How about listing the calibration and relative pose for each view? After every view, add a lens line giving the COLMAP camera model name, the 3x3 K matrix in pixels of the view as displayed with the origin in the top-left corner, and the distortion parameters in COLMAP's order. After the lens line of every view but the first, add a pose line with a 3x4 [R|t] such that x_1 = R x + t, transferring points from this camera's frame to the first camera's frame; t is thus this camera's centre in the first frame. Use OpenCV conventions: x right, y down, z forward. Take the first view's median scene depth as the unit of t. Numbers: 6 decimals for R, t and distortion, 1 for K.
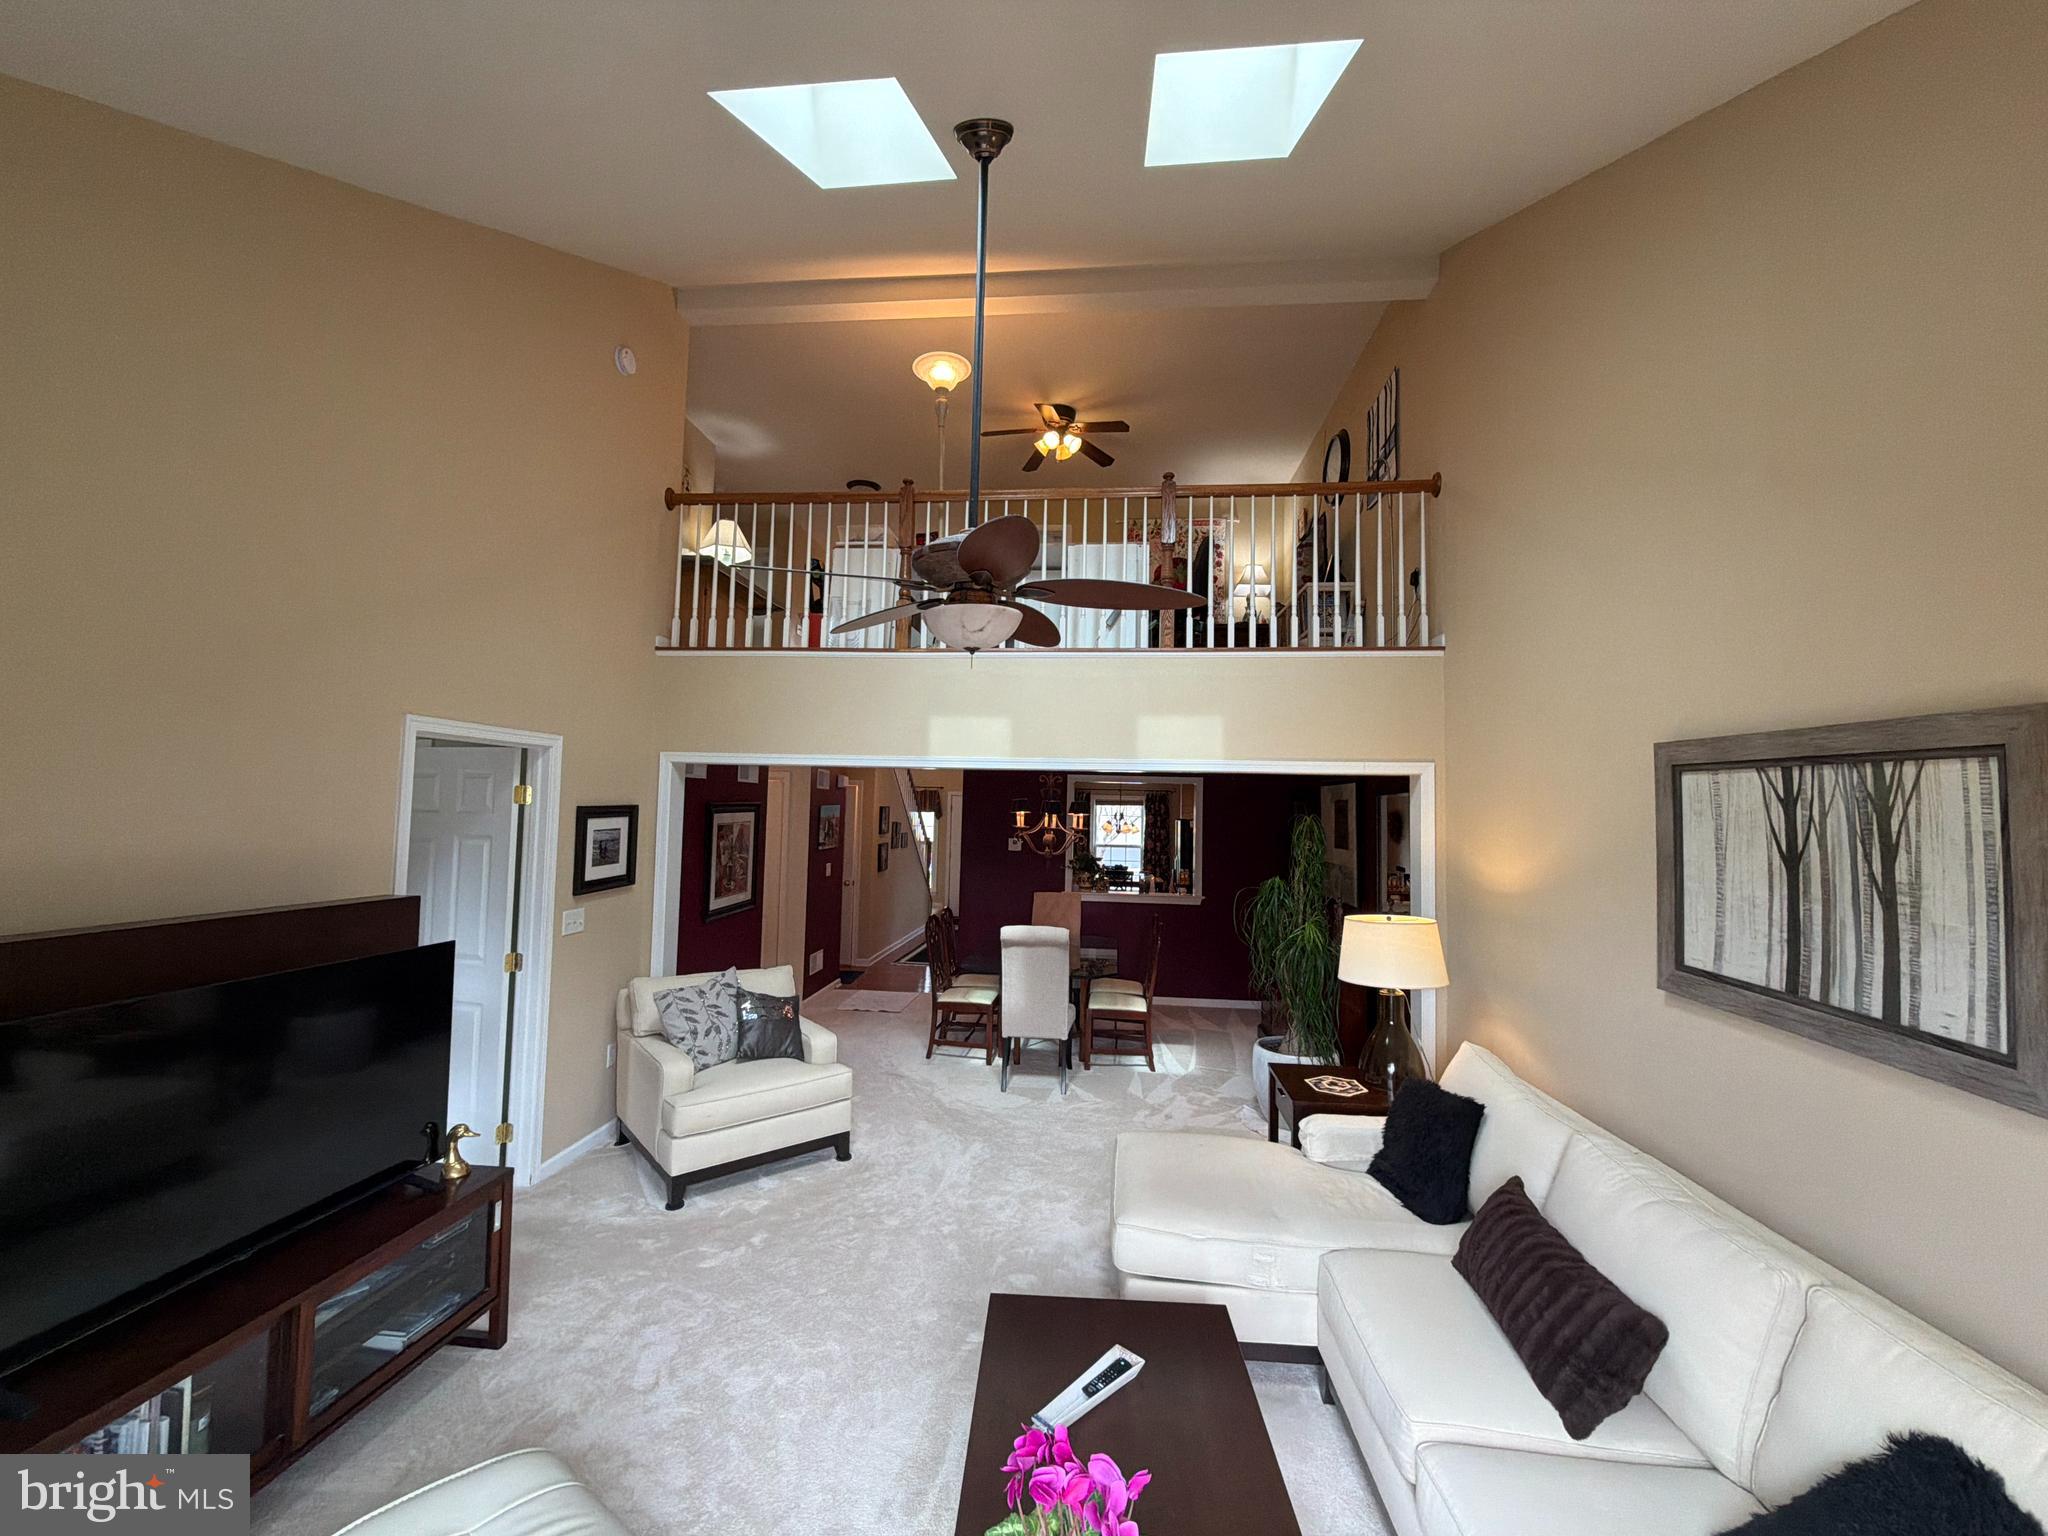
lens RADIAL K [[833.7, 0, 1024.0], [0, 833.7, 768.0], [0, 0, 1]] dist [0.011263, 0.000093]
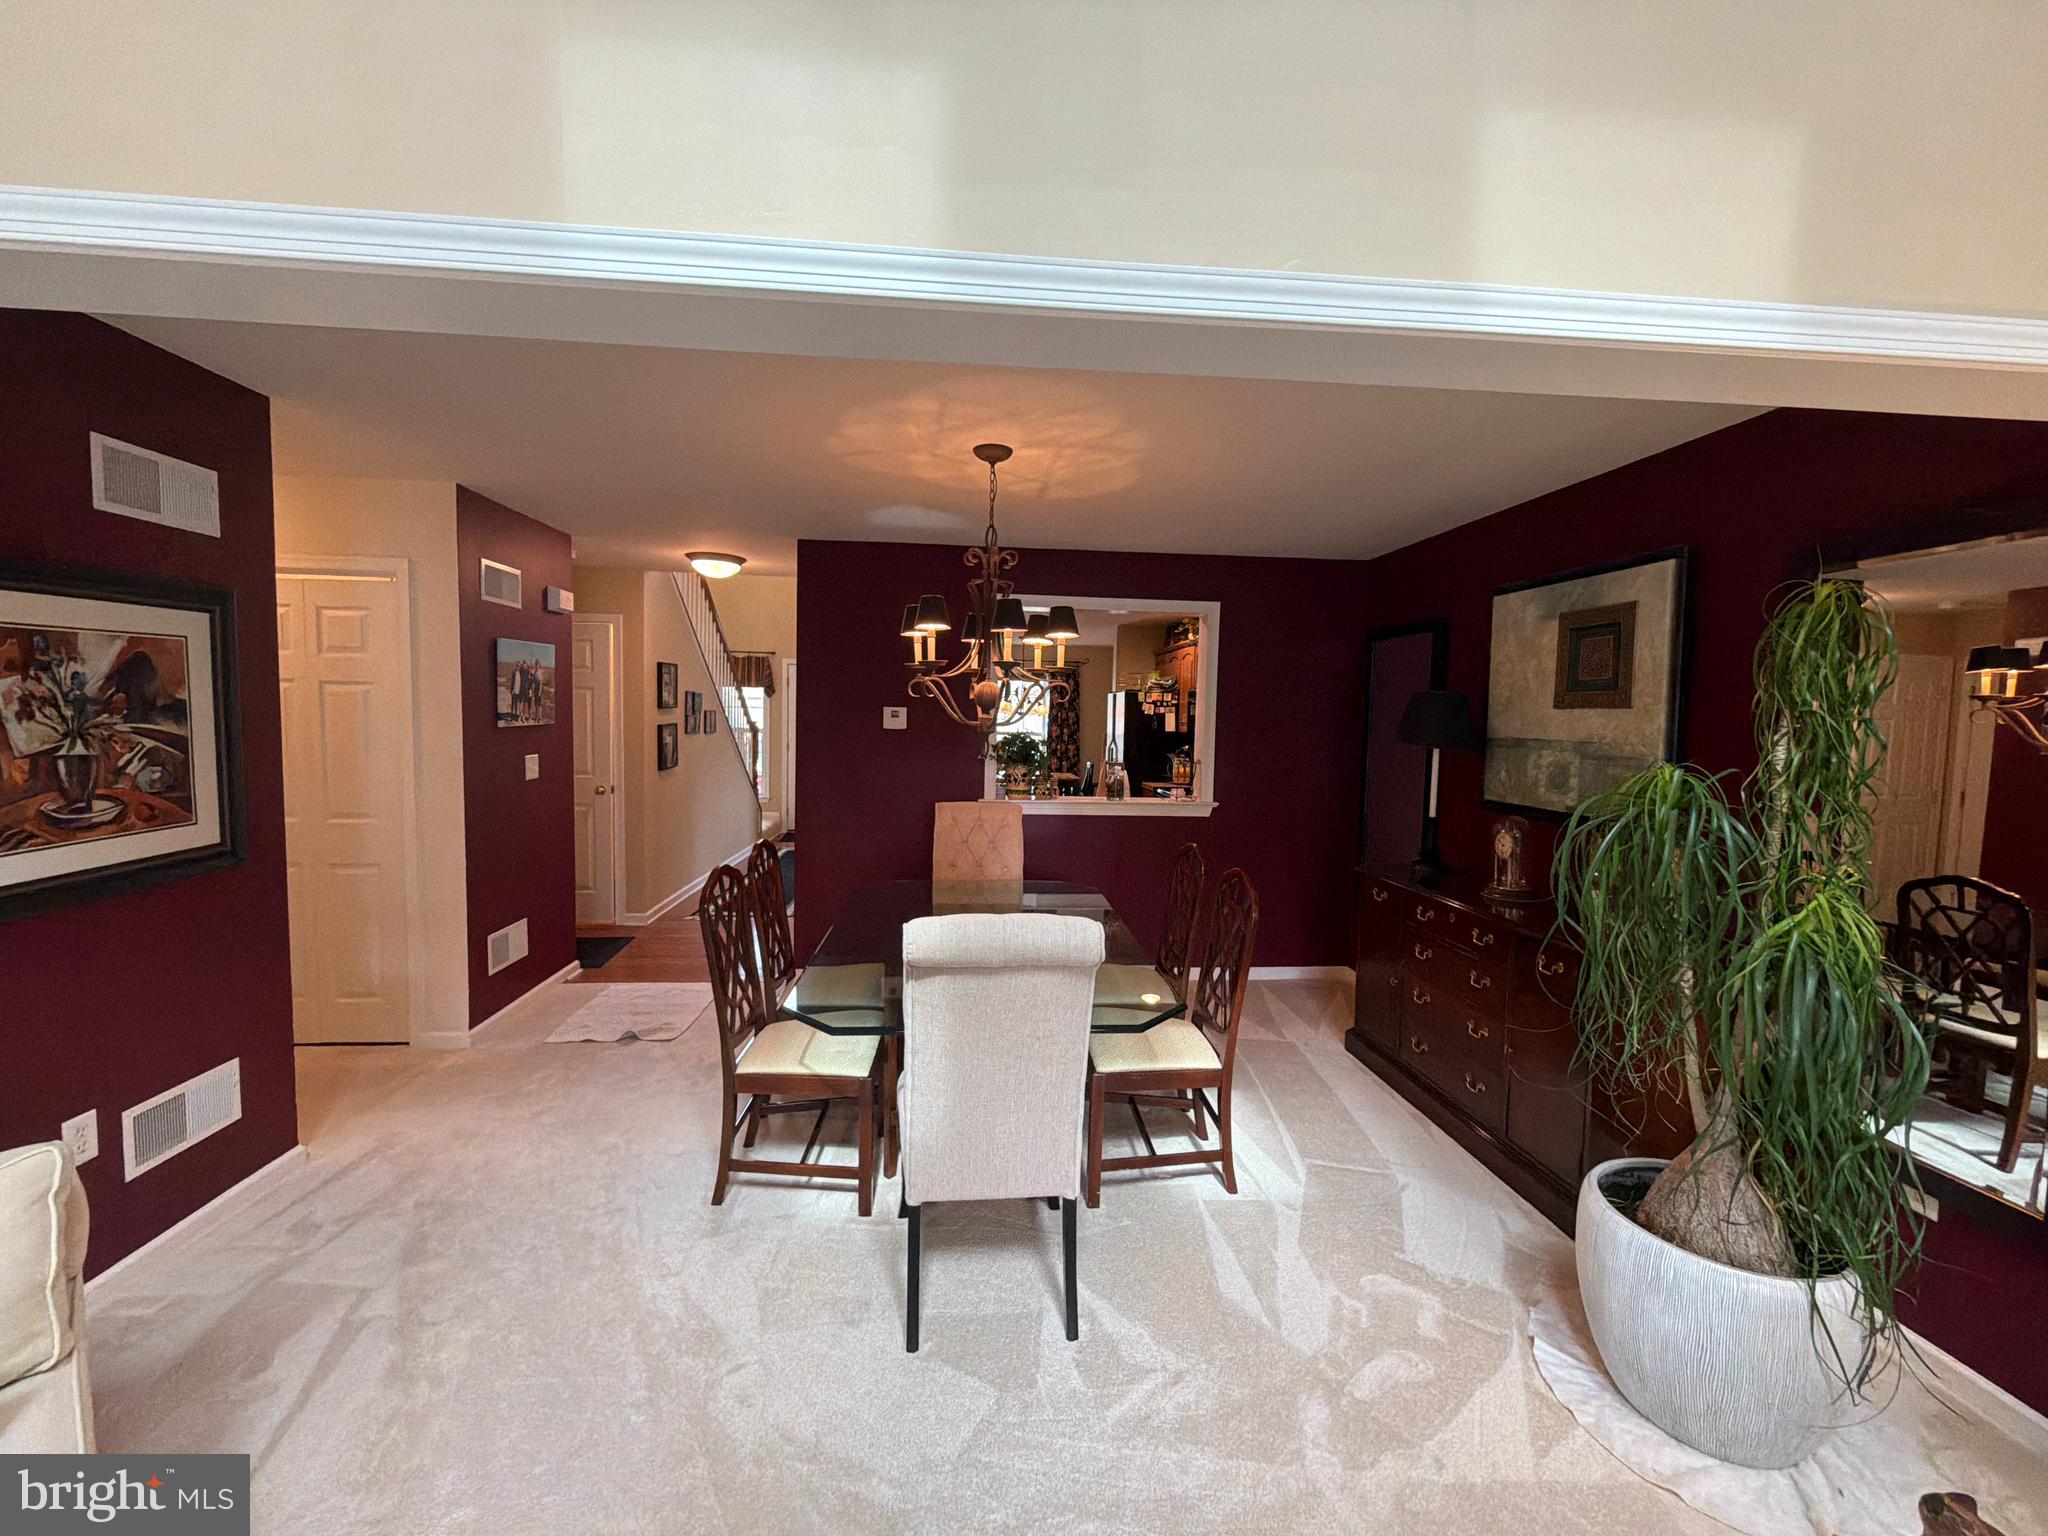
lens RADIAL K [[833.7, 0, 1024.0], [0, 833.7, 768.0], [0, 0, 1]] dist [0.011263, 0.000093]
pose [[0.984233, -0.014571, 0.176273, -0.026835], [-0.007029, 0.992592, 0.121293, 0.061356], [-0.176735, -0.120619, 0.976840, 0.468880]]
